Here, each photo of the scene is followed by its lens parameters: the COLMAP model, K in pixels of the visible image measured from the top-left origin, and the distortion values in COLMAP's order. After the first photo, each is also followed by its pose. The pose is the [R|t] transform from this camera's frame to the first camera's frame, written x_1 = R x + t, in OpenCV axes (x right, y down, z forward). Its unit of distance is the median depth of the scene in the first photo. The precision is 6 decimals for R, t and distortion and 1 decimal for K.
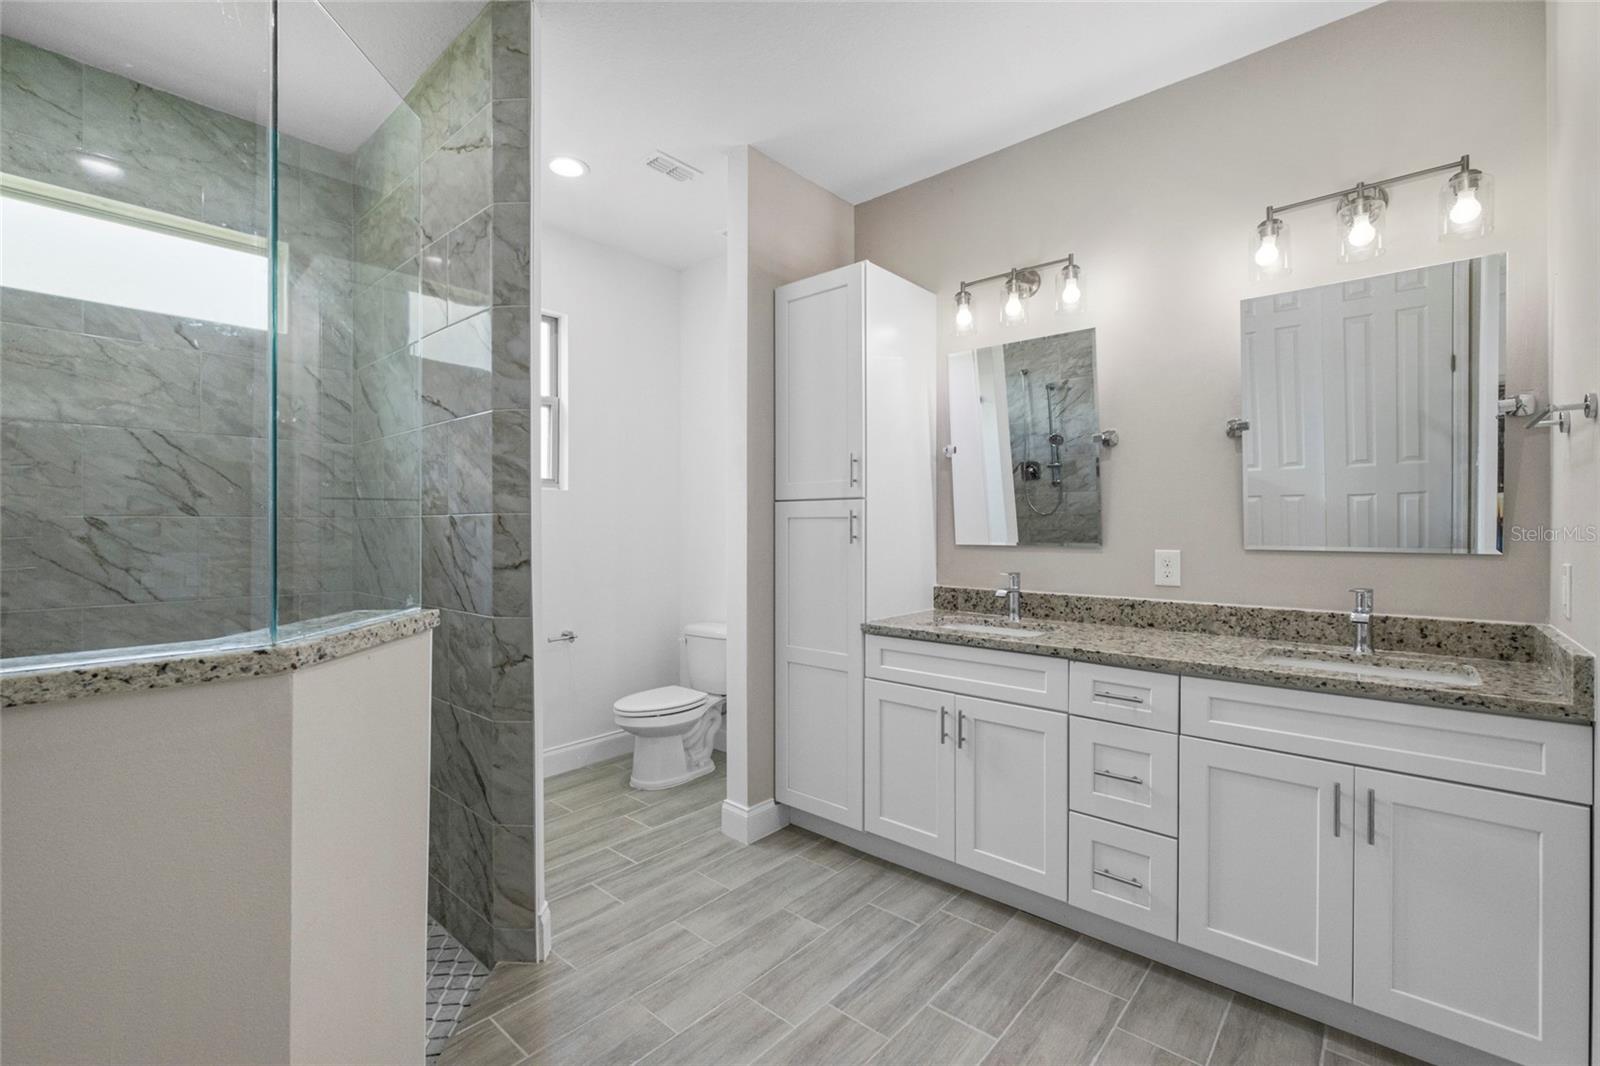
lens RADIAL K [[687.1, 0, 758.5], [0, 687.1, 517.2], [0, 0, 1]] dist [-0.001132, -0.000311]
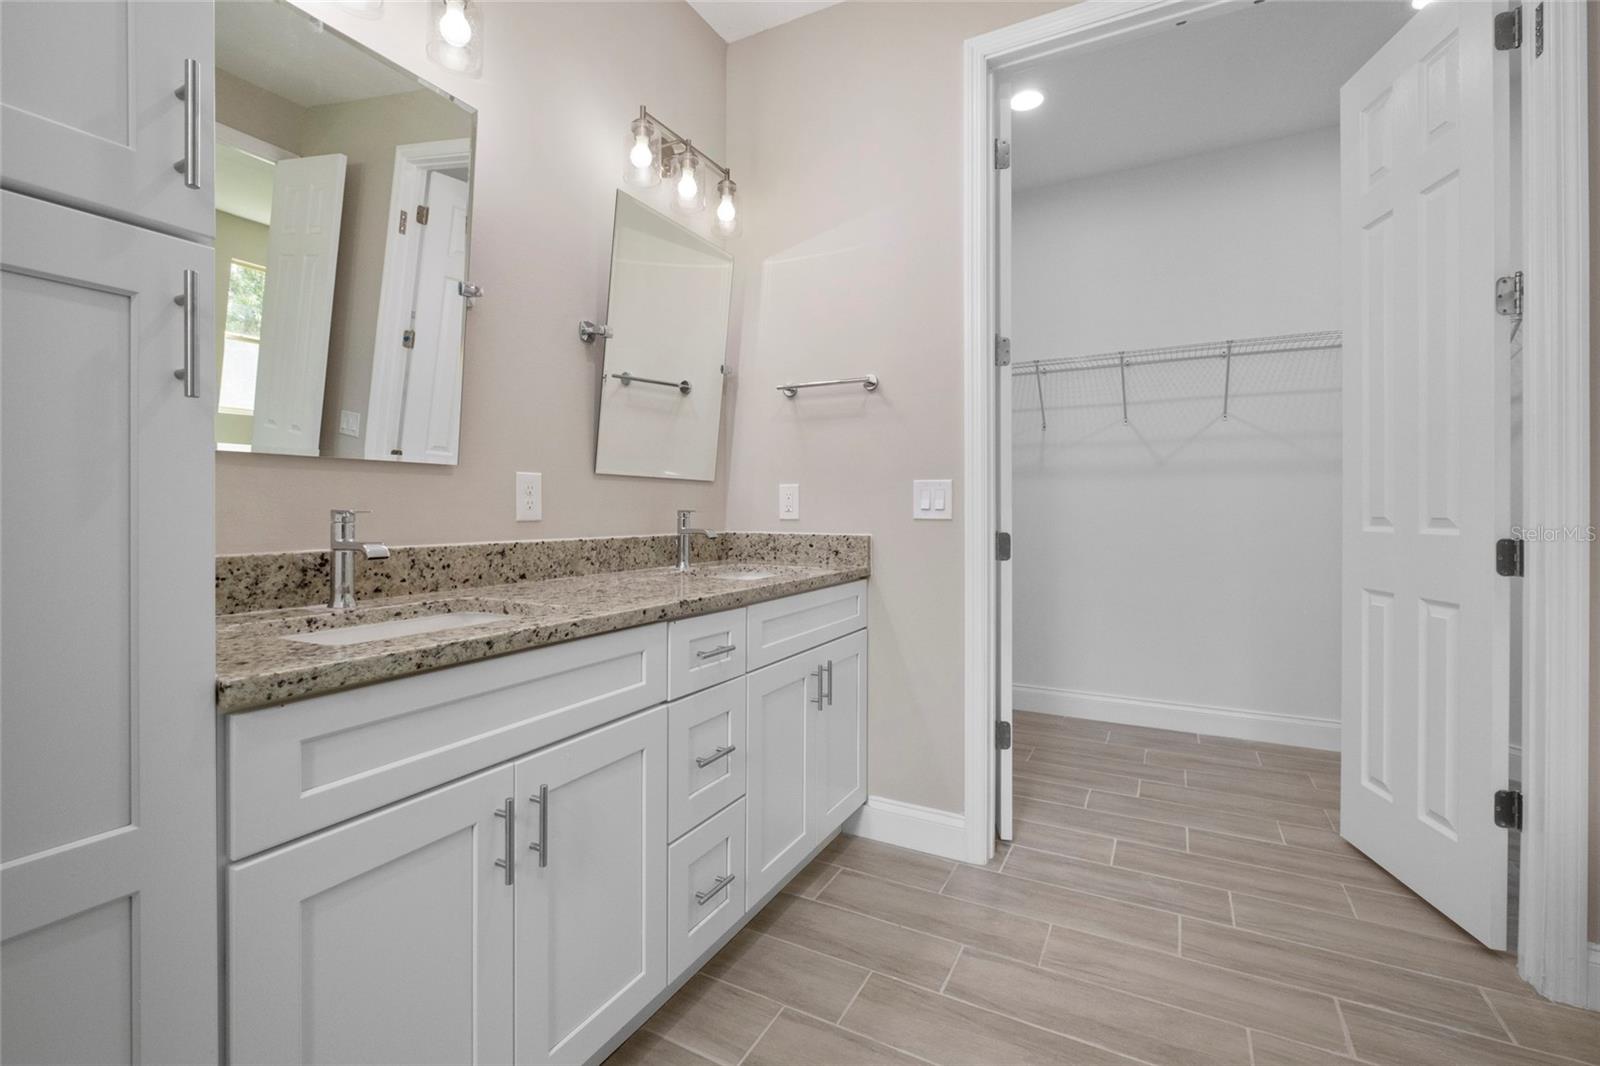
lens RADIAL K [[711.3, 0, 787.1], [0, 711.3, 513.6], [0, 0, 1]] dist [-0.000774, -0.000644]
pose [[-0.258437, -0.003101, 0.966023, -0.228161], [-0.014903, 0.999889, -0.000778, 0.094423], [-0.965913, -0.014597, -0.258455, 0.992603]]
